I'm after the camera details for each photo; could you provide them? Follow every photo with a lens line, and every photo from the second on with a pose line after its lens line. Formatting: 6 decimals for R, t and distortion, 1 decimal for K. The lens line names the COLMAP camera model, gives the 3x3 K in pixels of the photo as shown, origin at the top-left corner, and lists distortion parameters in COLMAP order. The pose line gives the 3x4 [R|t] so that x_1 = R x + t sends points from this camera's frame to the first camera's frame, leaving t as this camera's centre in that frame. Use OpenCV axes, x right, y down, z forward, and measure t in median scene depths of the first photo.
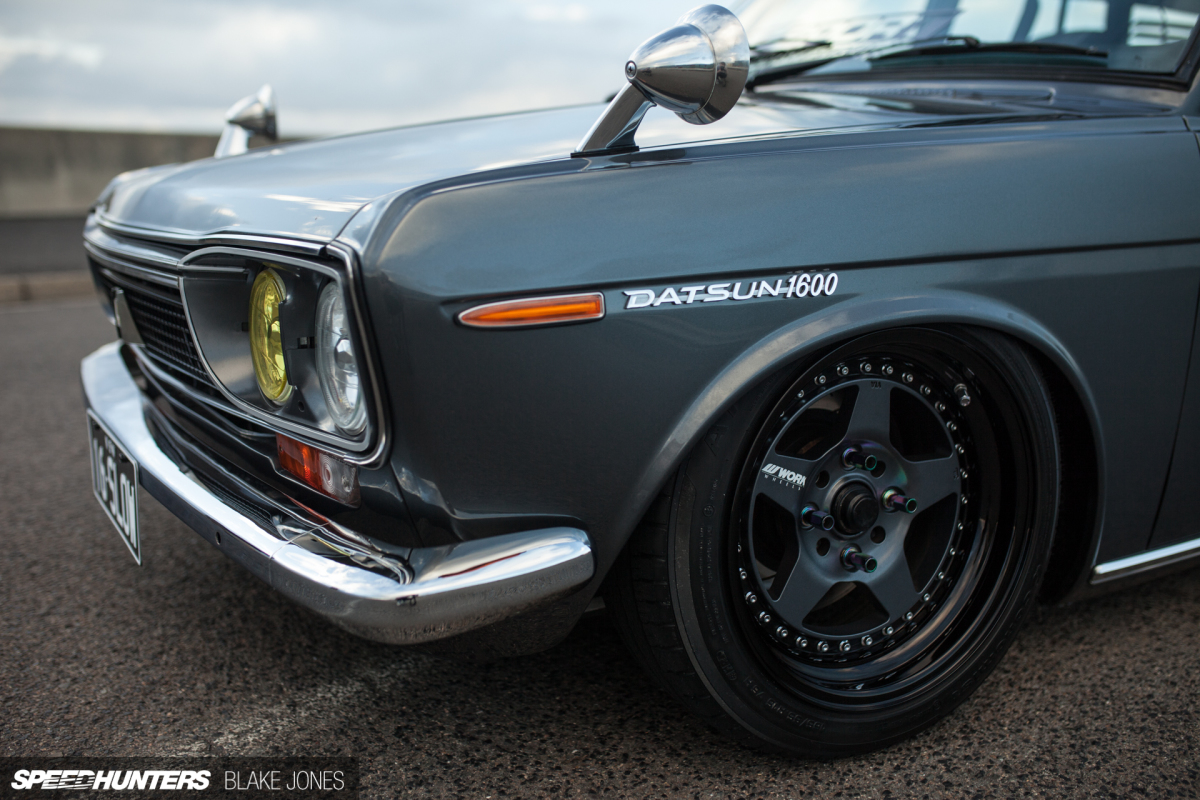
lens RADIAL K [[1149.6, 0, 594.6], [0, 1149.6, 399.9], [0, 0, 1]] dist [-0.021485, 0.000000]
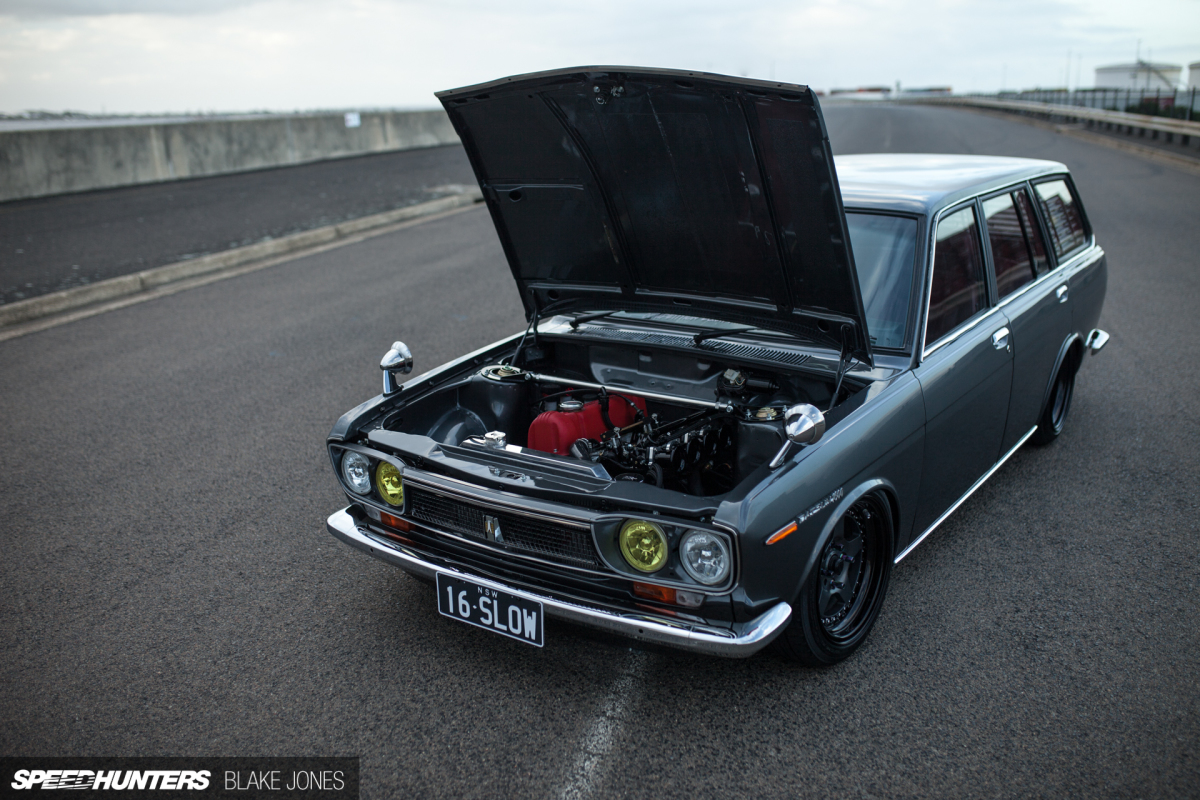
lens RADIAL K [[1149.6, 0, 599.1], [0, 1149.6, 410.0], [0, 0, 1]] dist [-0.021485, 0.000000]
pose [[0.913572, -0.133103, 0.384278, -1.130827], [0.100800, 0.989549, 0.103113, -0.536118], [-0.393986, -0.055466, 0.917441, -1.053069]]
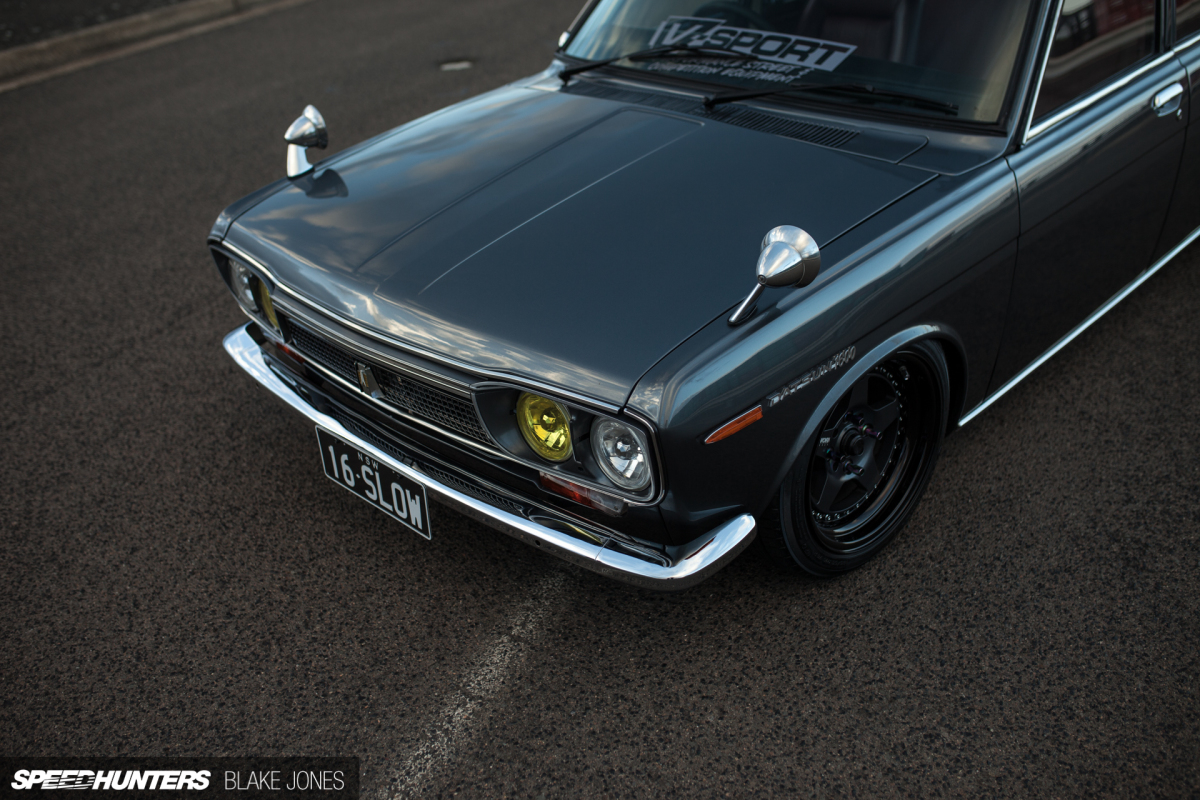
lens RADIAL K [[1149.6, 0, 605.2], [0, 1149.6, 397.0], [0, 0, 1]] dist [-0.021485, 0.000000]
pose [[0.964509, -0.171869, 0.200460, -0.474925], [0.103844, 0.944891, 0.310480, -0.551891], [-0.242774, -0.278644, 0.929203, -0.534999]]
